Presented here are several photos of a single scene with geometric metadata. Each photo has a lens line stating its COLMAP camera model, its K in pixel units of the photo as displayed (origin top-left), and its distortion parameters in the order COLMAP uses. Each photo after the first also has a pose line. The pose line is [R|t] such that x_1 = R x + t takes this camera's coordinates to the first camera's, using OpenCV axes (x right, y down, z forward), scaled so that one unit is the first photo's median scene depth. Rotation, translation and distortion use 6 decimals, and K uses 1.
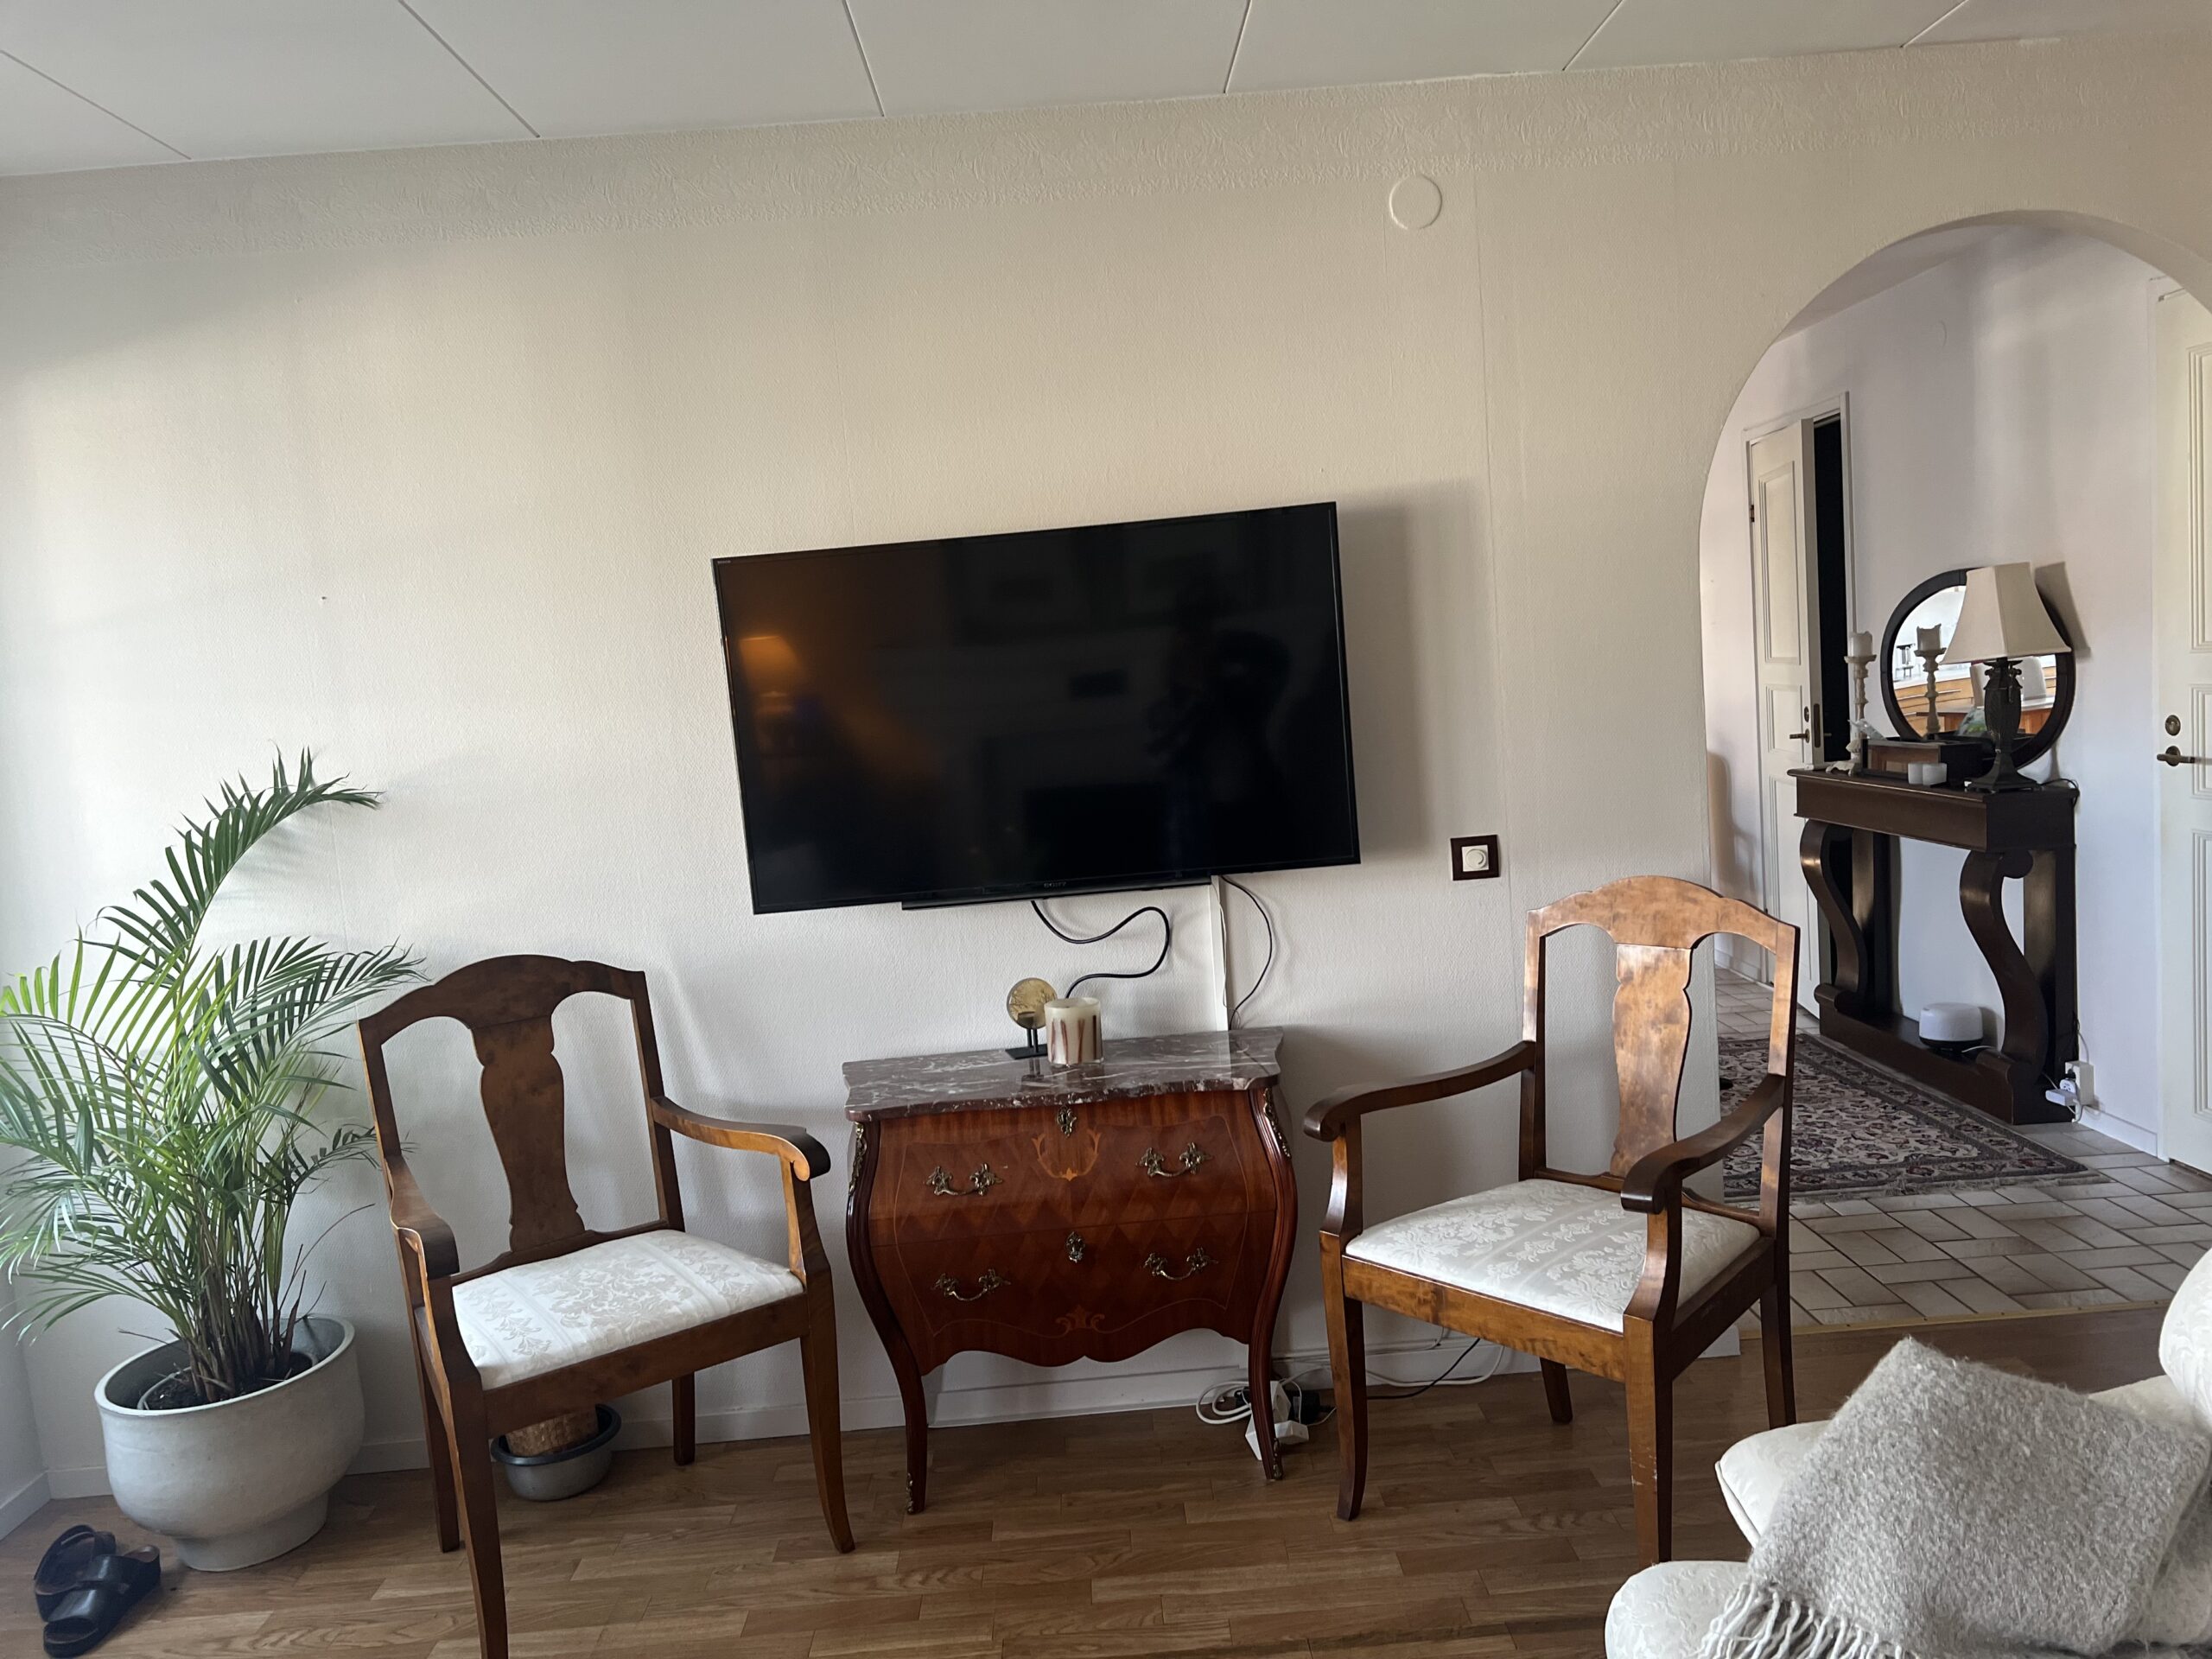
lens RADIAL K [[1663.2, 0, 1114.3], [0, 1663.2, 838.7], [0, 0, 1]] dist [0.048707, -0.052907]
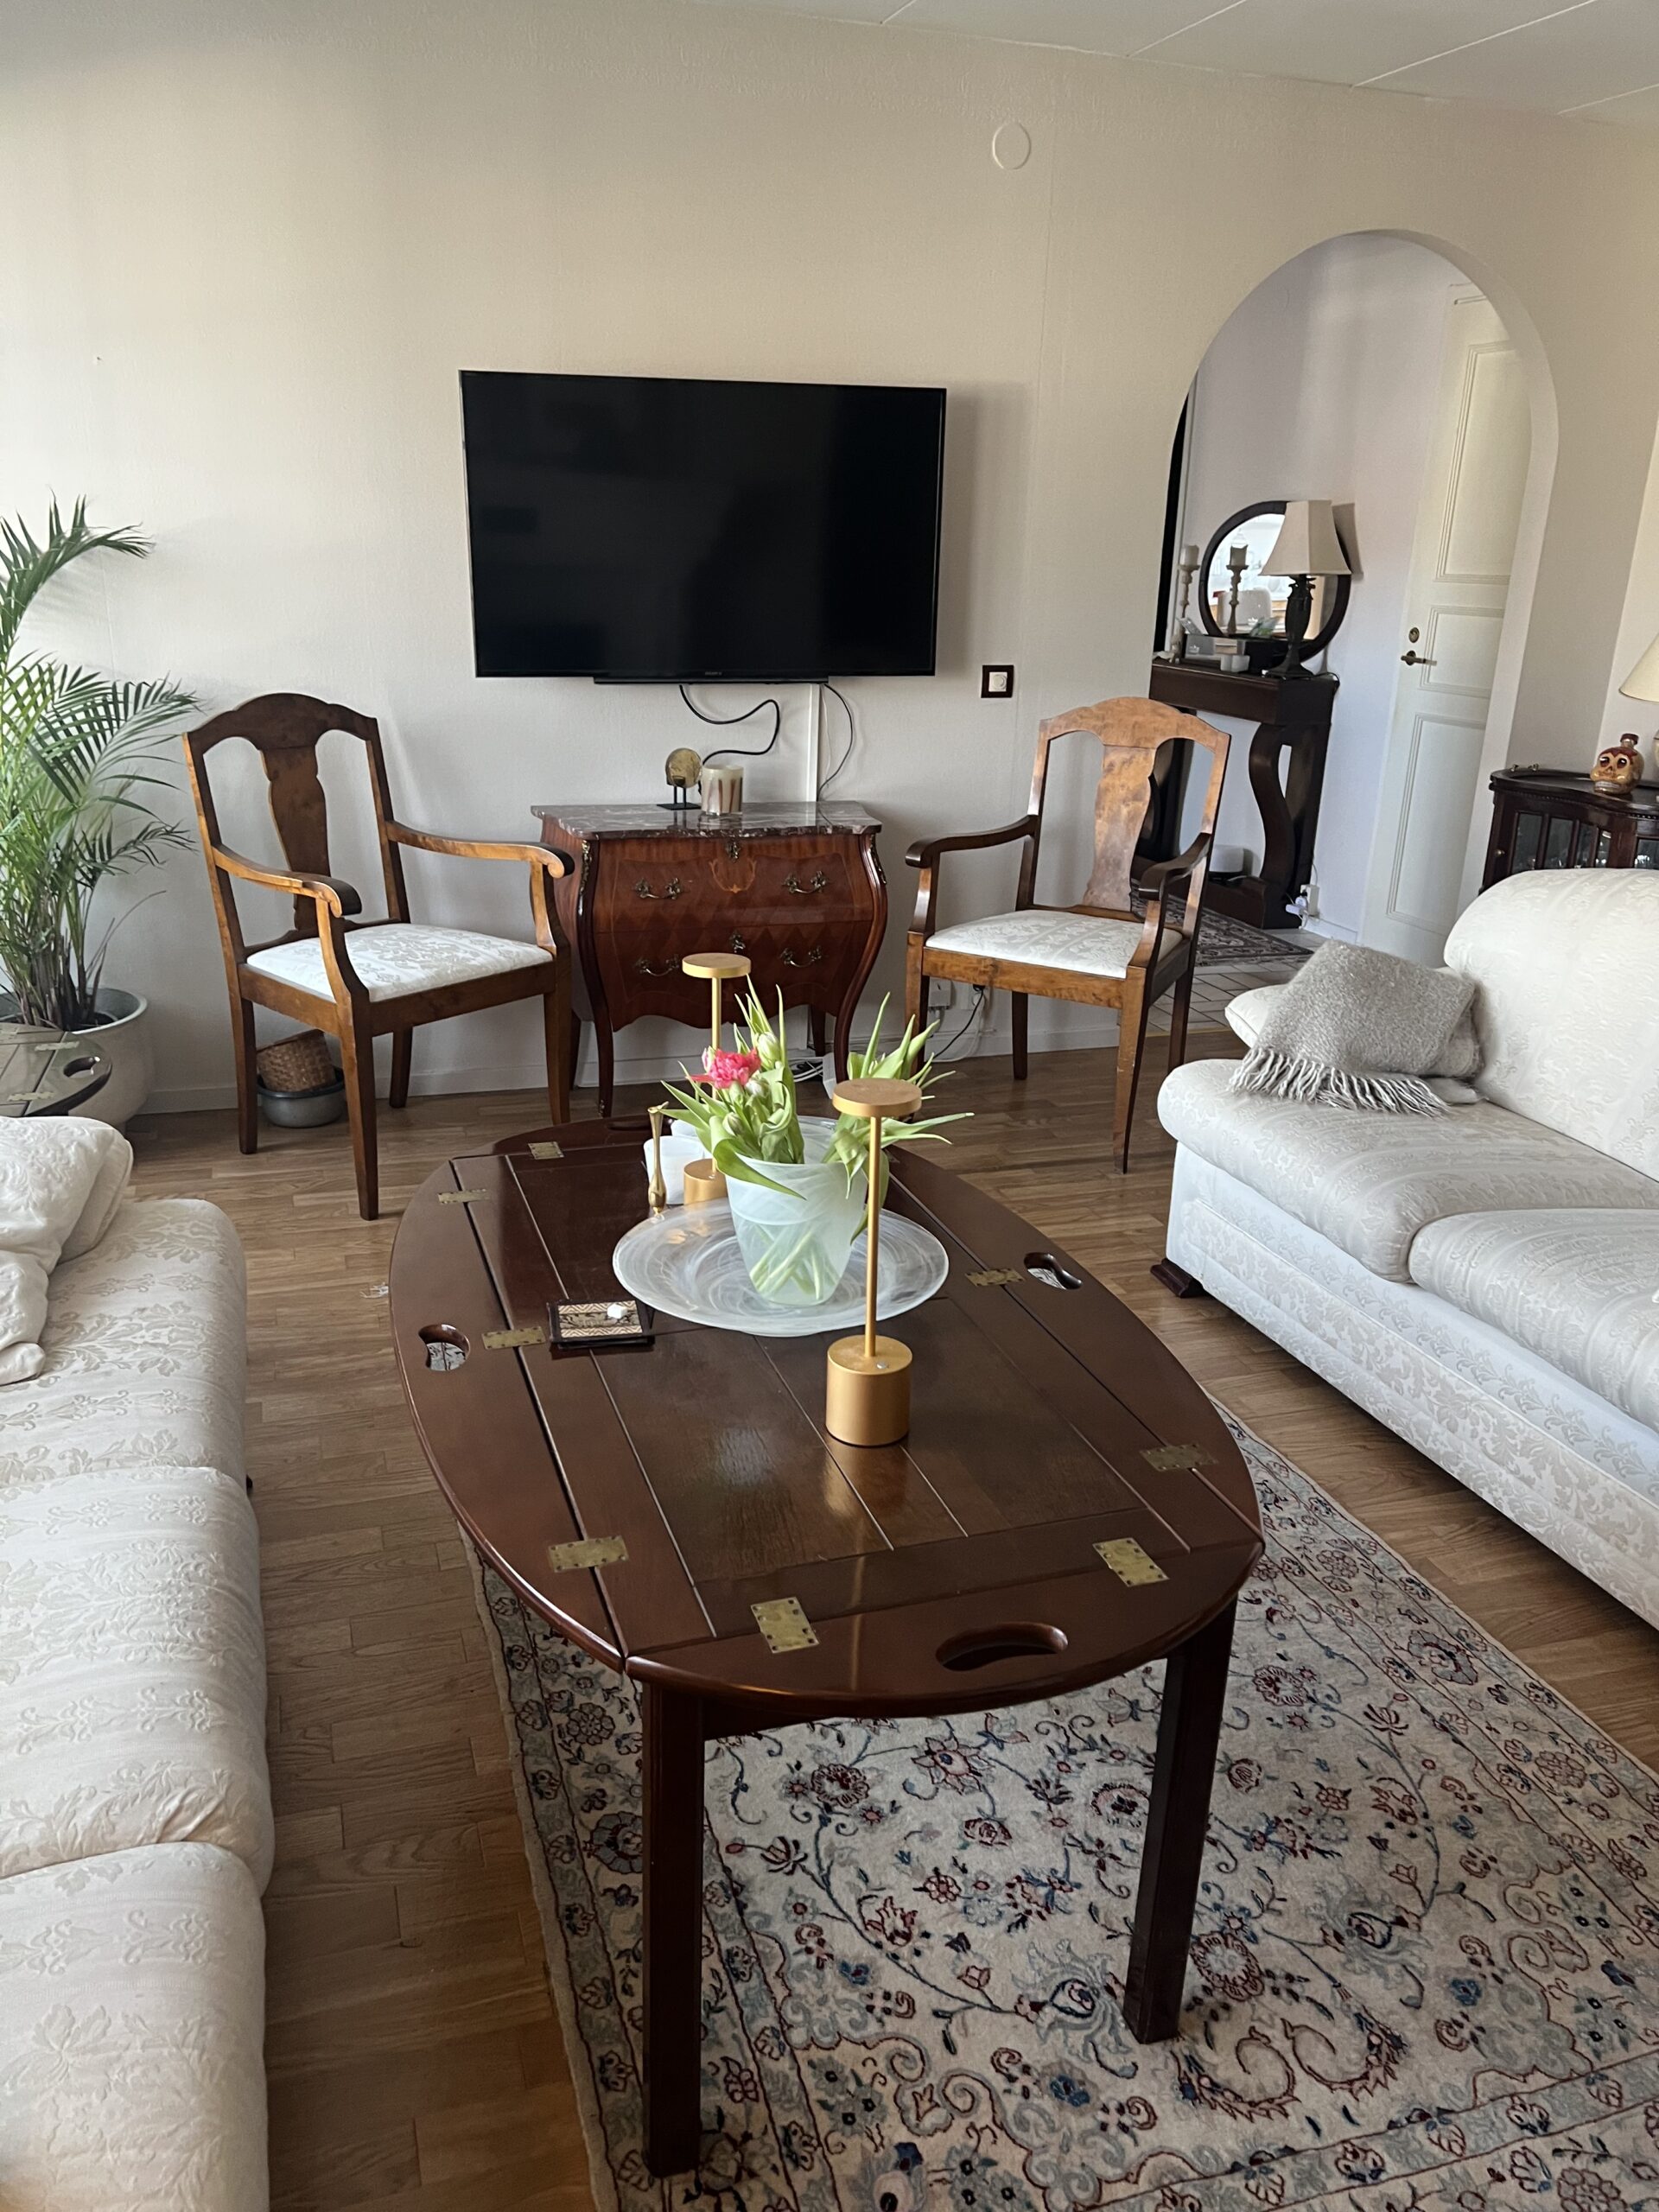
lens RADIAL K [[1662.2, 0, 829.5], [0, 1662.2, 1106.0], [0, 0, 1]] dist [0.088613, -0.141399]
pose [[0.953628, 0.004722, 0.300951, -0.340733], [-0.070635, 0.975465, 0.208517, 0.078002], [-0.292582, -0.220105, 0.930564, -0.327792]]
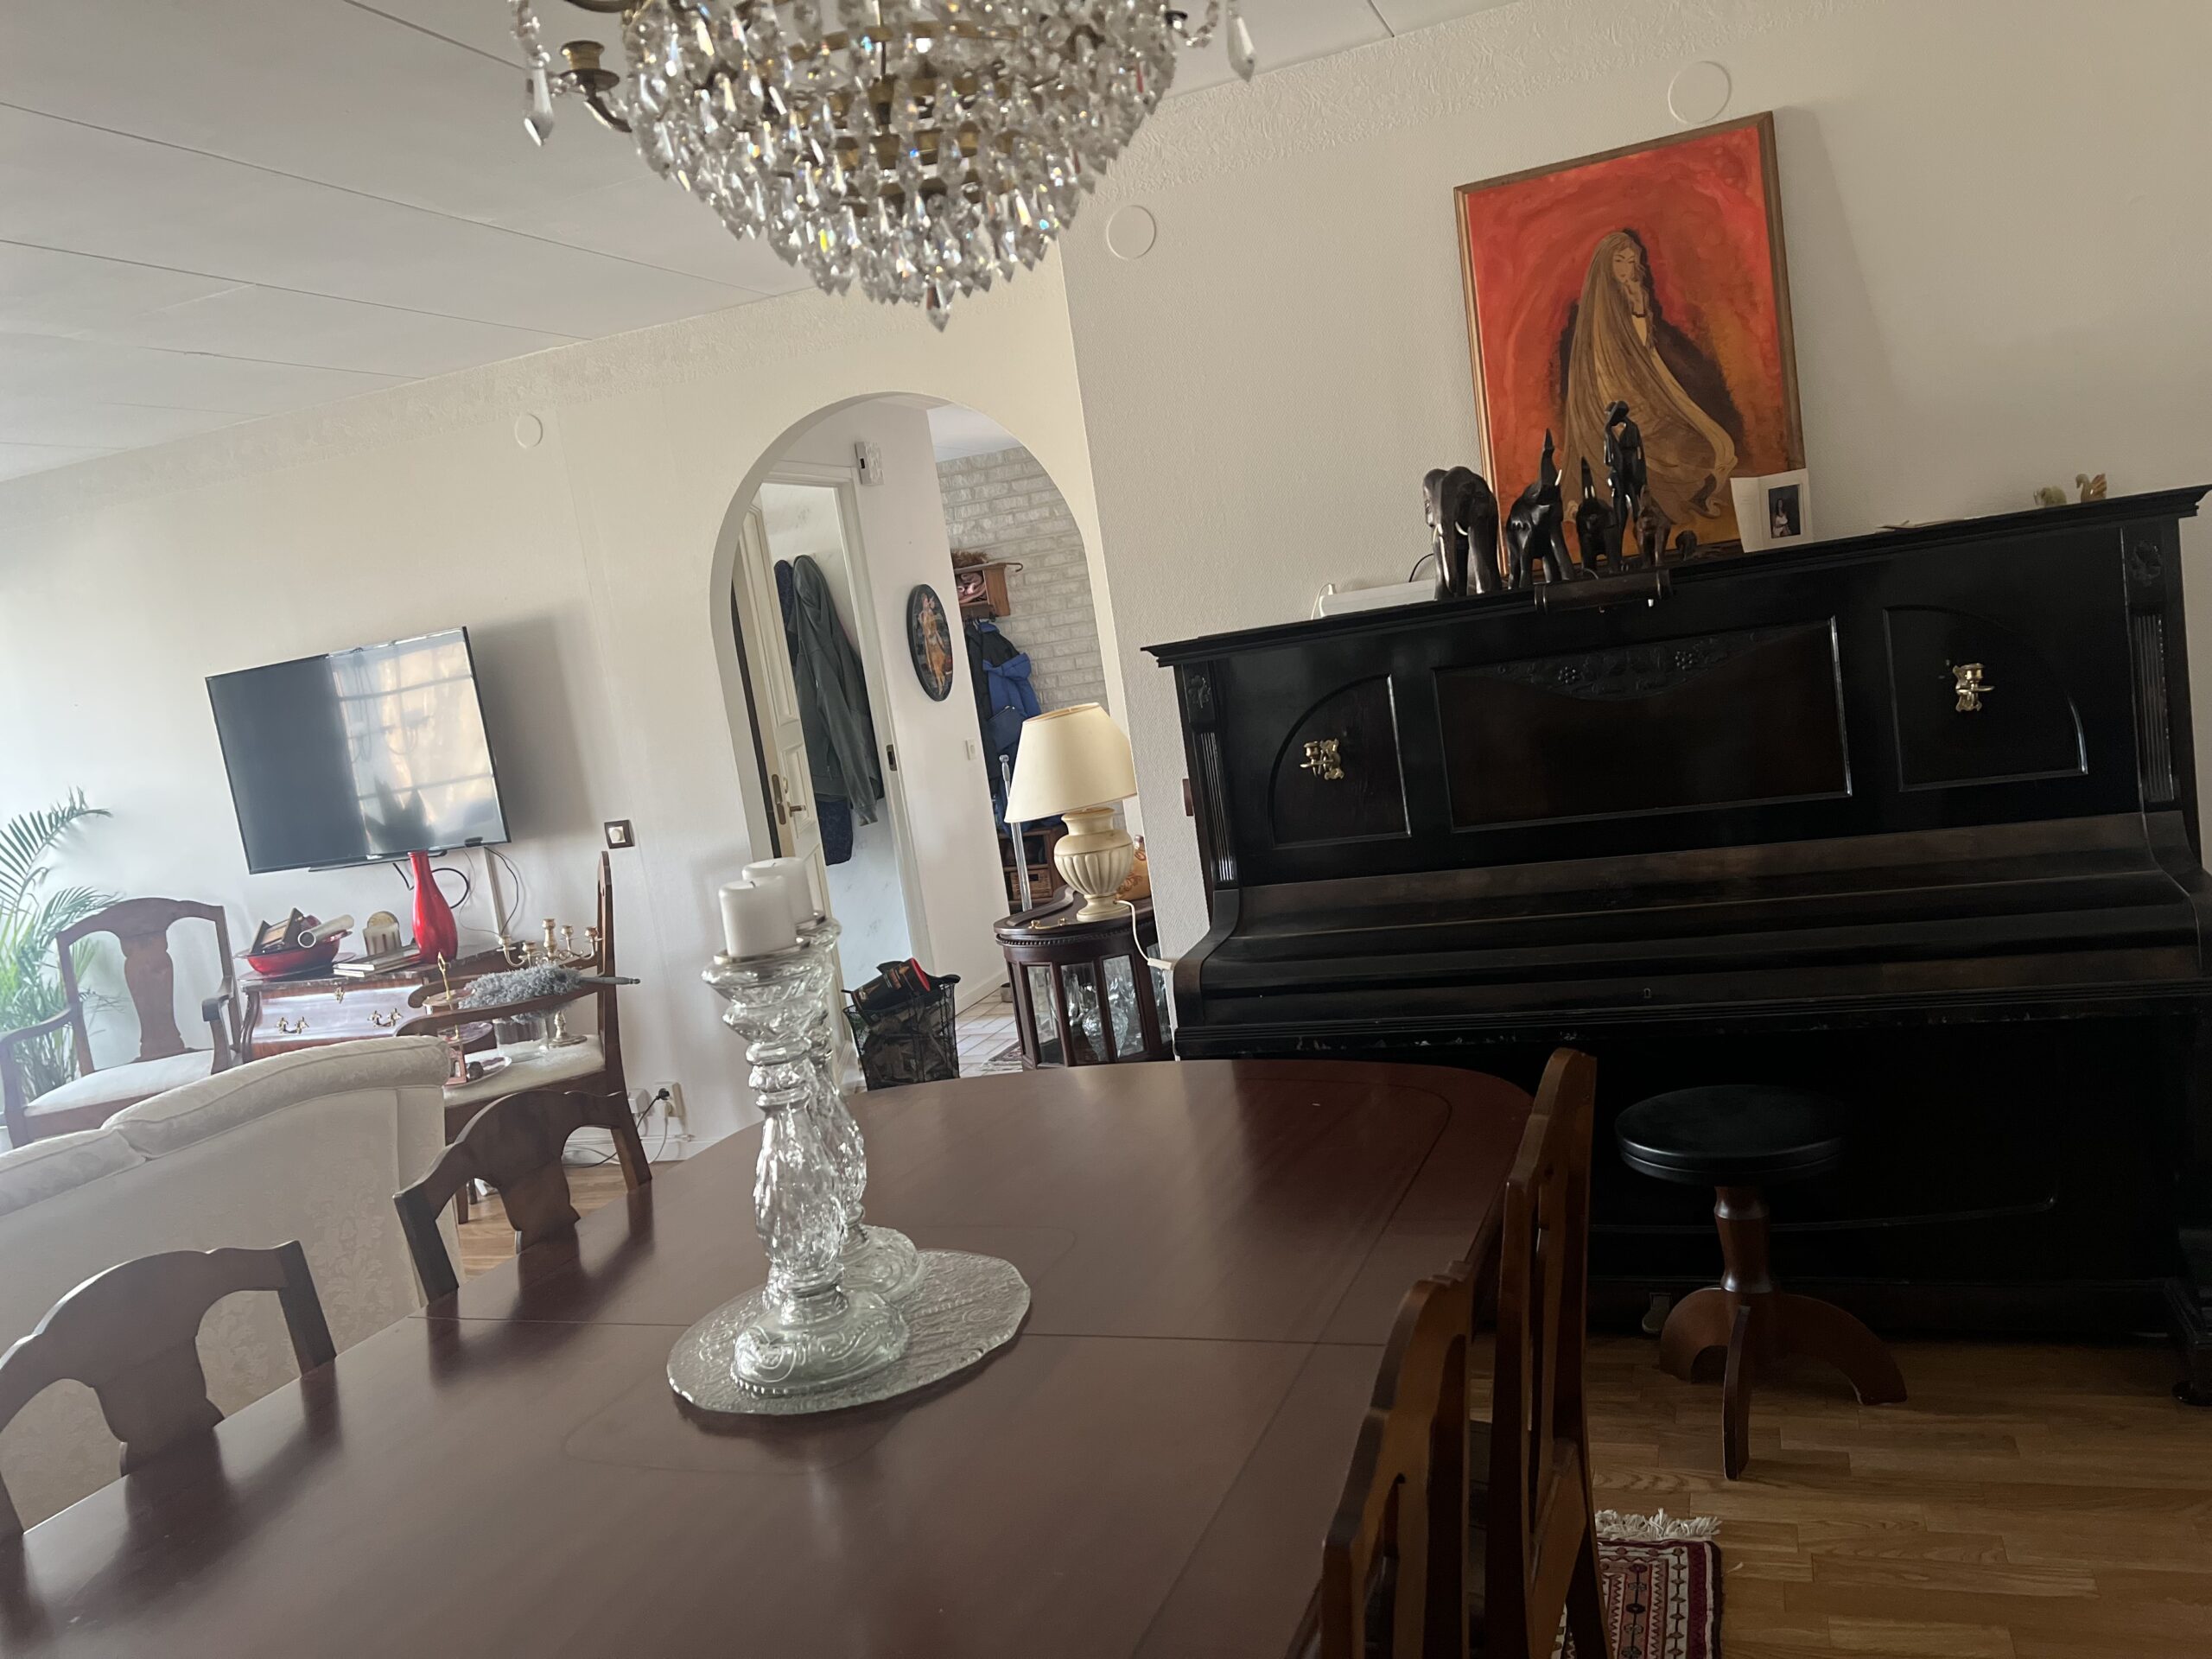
lens RADIAL K [[1708.4, 0, 1106.0], [0, 1708.4, 829.5], [0, 0, 1]] dist [0.033191, -0.054749]
pose [[0.922994, -0.015765, -0.384492, 1.317622], [0.034800, 0.998486, 0.042599, -0.047826], [0.383238, -0.052698, 0.922145, -0.327867]]
